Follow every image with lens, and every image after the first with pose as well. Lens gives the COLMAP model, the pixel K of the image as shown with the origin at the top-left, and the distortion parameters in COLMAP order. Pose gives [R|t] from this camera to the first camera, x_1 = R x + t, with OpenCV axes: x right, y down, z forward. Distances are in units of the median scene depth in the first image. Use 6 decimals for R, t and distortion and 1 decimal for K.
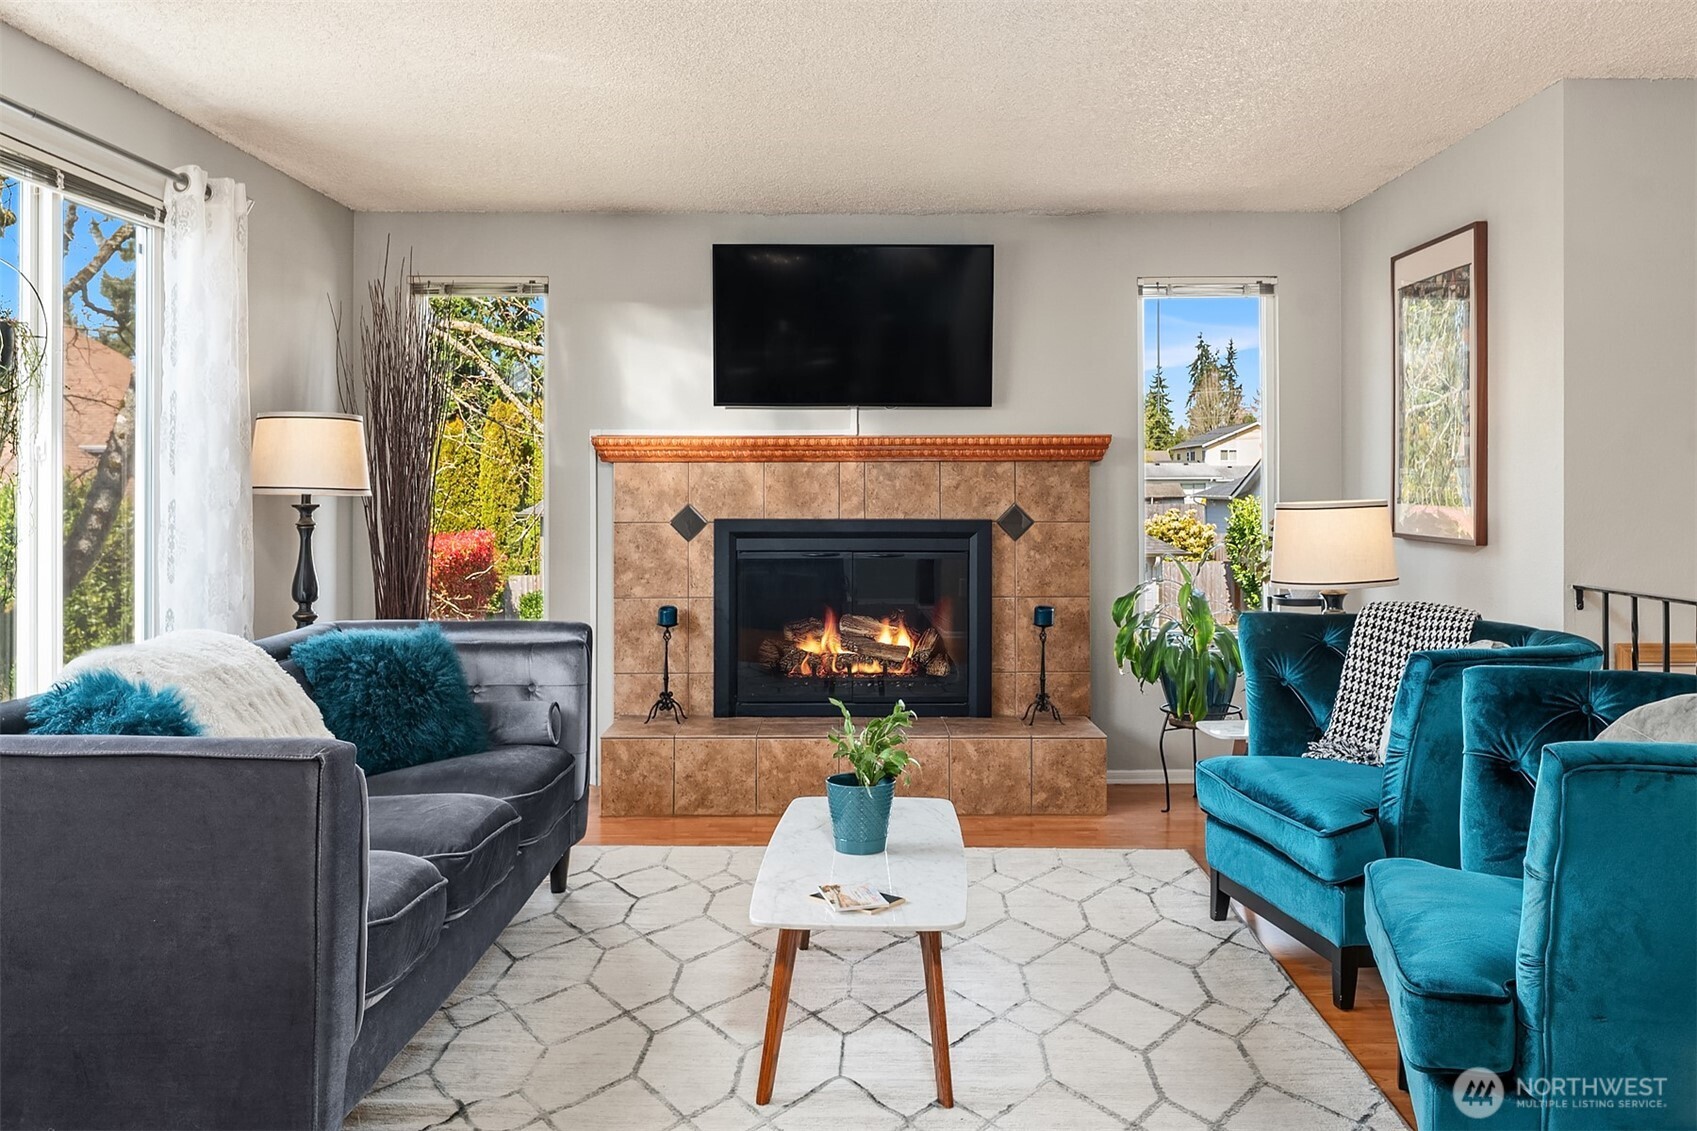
lens RADIAL K [[1429.4, 0, 848.3], [0, 1429.4, 476.9], [0, 0, 1]] dist [0.000039, -0.007169]
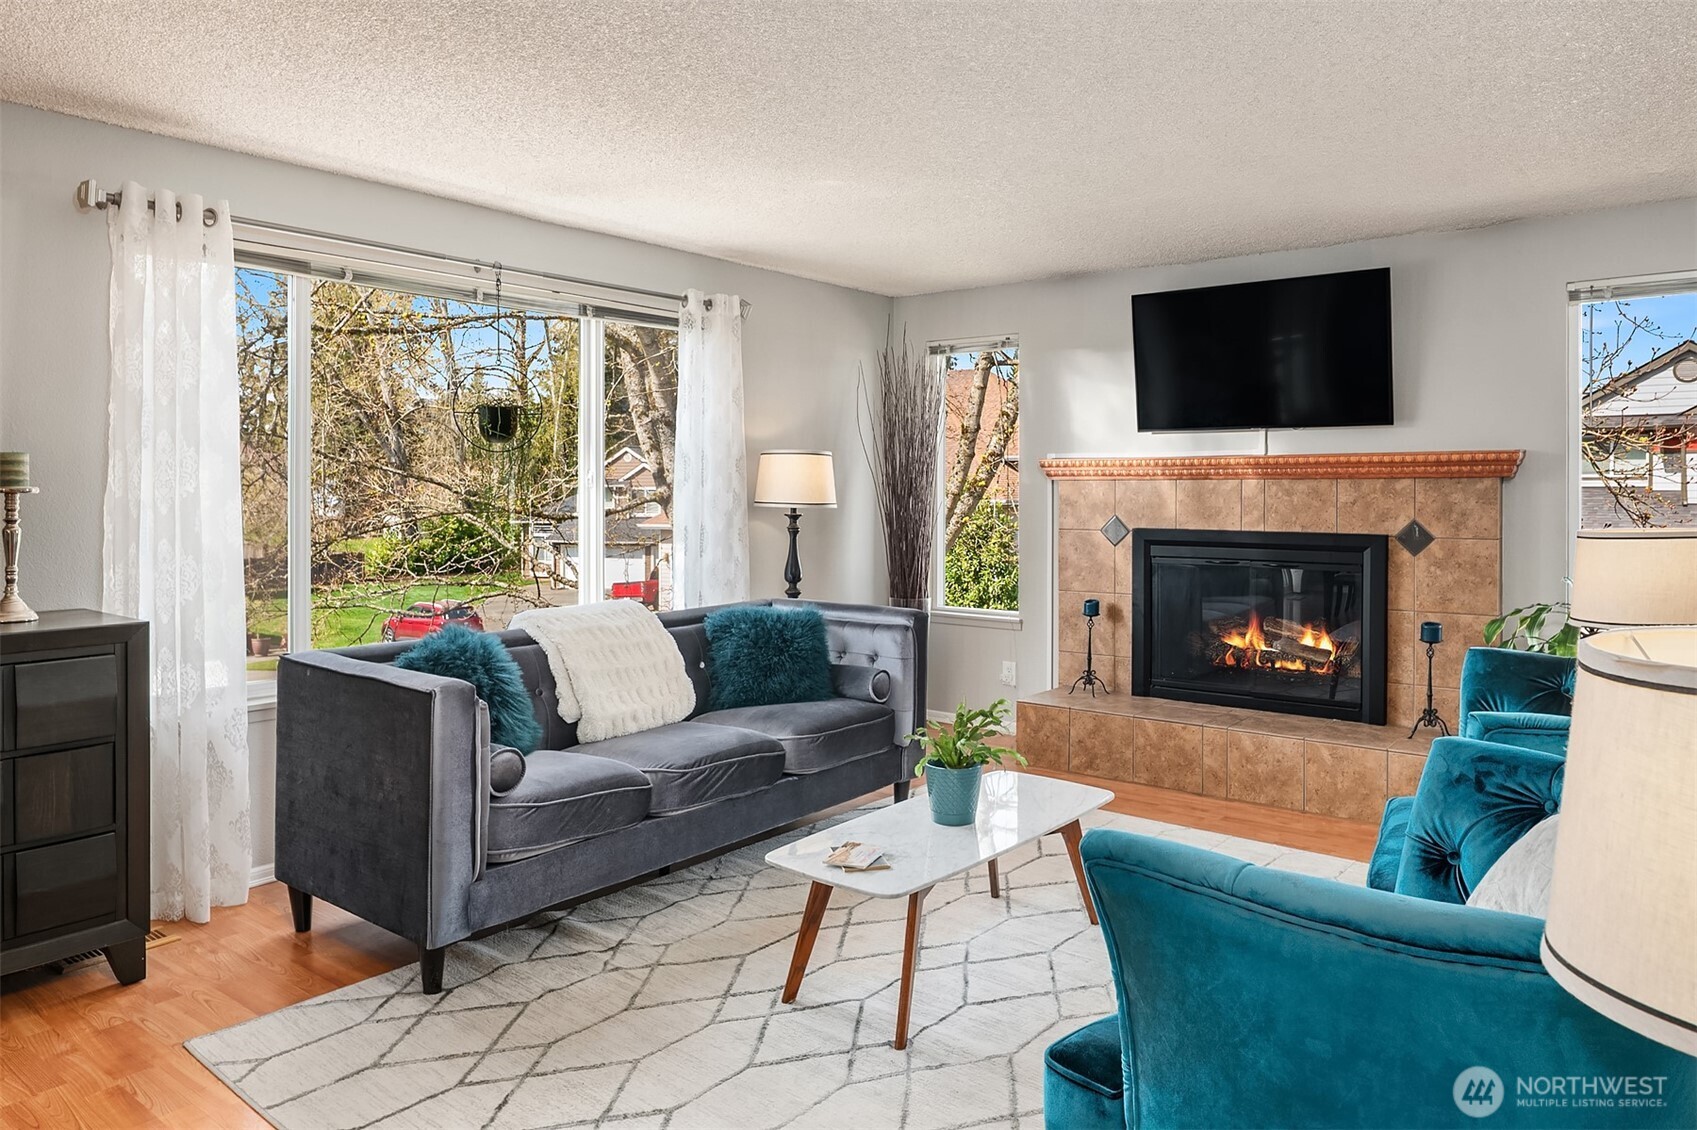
lens RADIAL K [[1126.2, 0, 849.6], [0, 1126.2, 492.8], [0, 0, 1]] dist [-0.000909, -0.002467]
pose [[0.788571, 0.003779, -0.614932, 0.293020], [0.006291, 0.999879, 0.014213, -0.014319], [0.614912, -0.015077, 0.788452, 0.121891]]
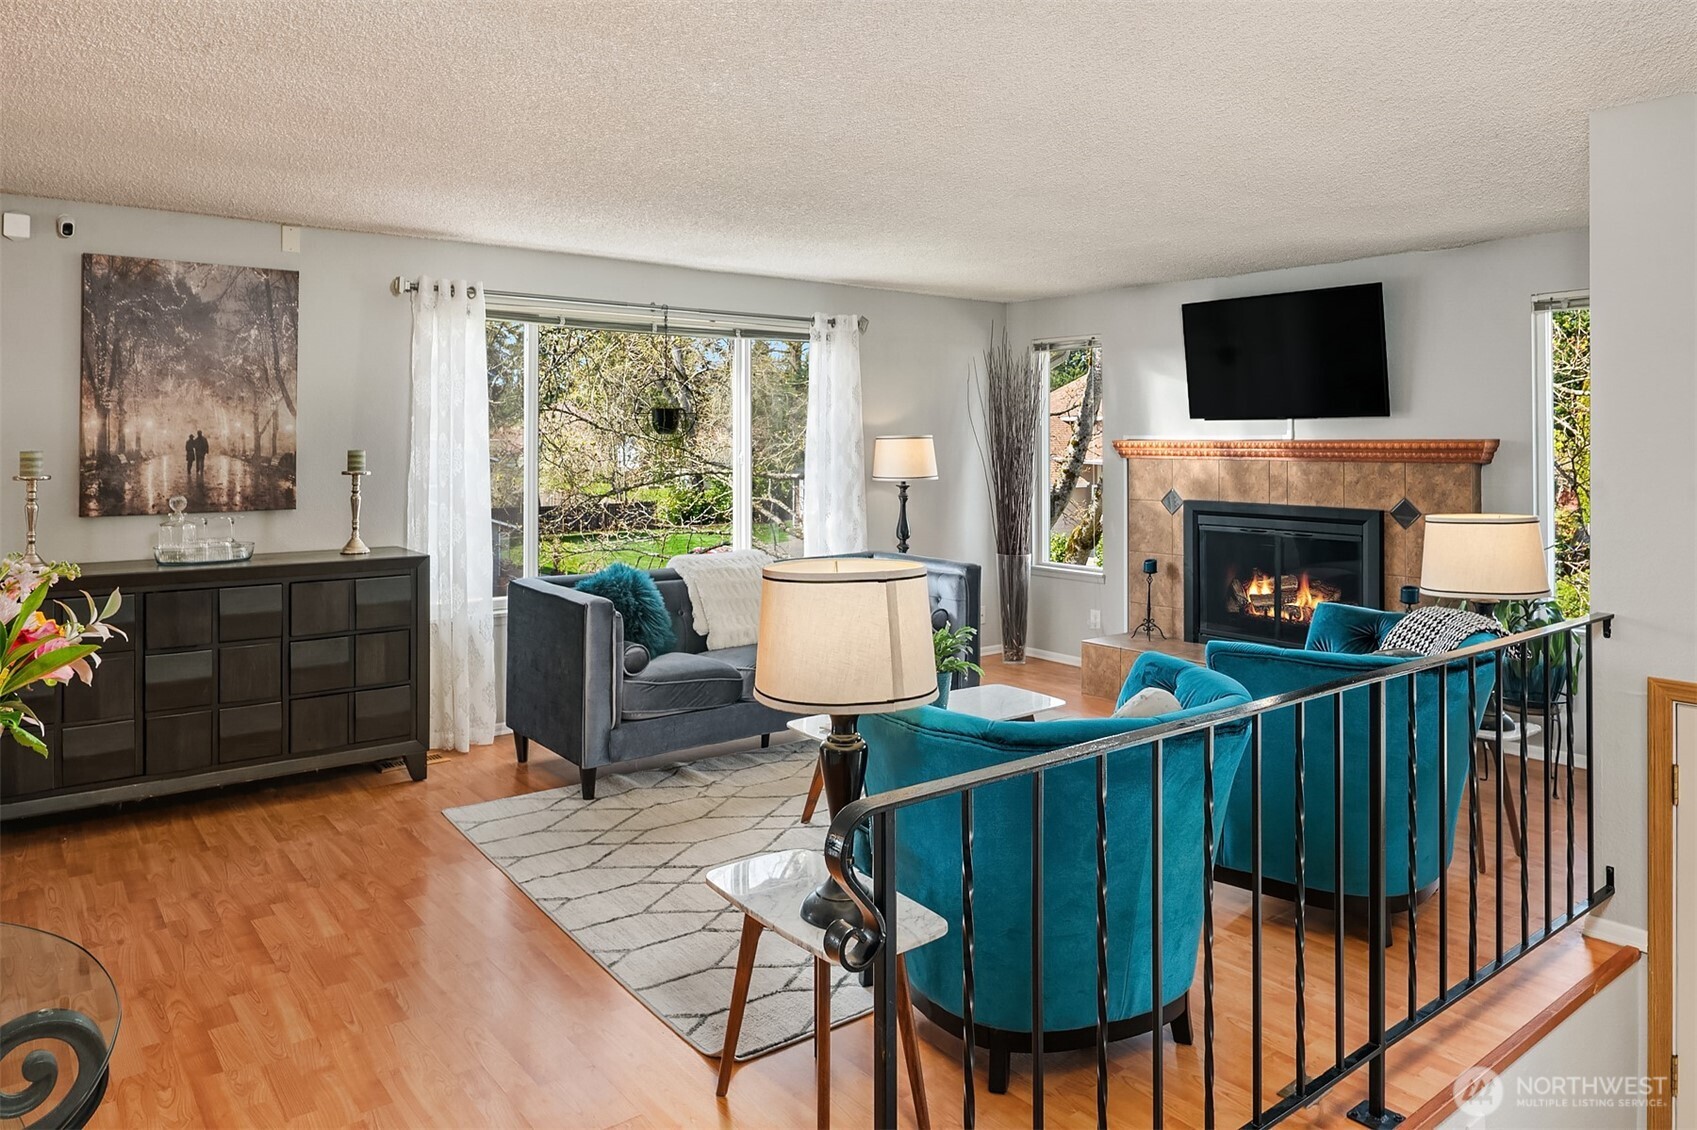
lens RADIAL K [[1111.2, 0, 851.2], [0, 1111.2, 441.6], [0, 0, 1]] dist [-0.003448, -0.001013]
pose [[0.619620, 0.002301, -0.784899, 0.557056], [0.006411, 0.999948, 0.007992, -0.038351], [0.784876, -0.009983, 0.619573, 0.068184]]
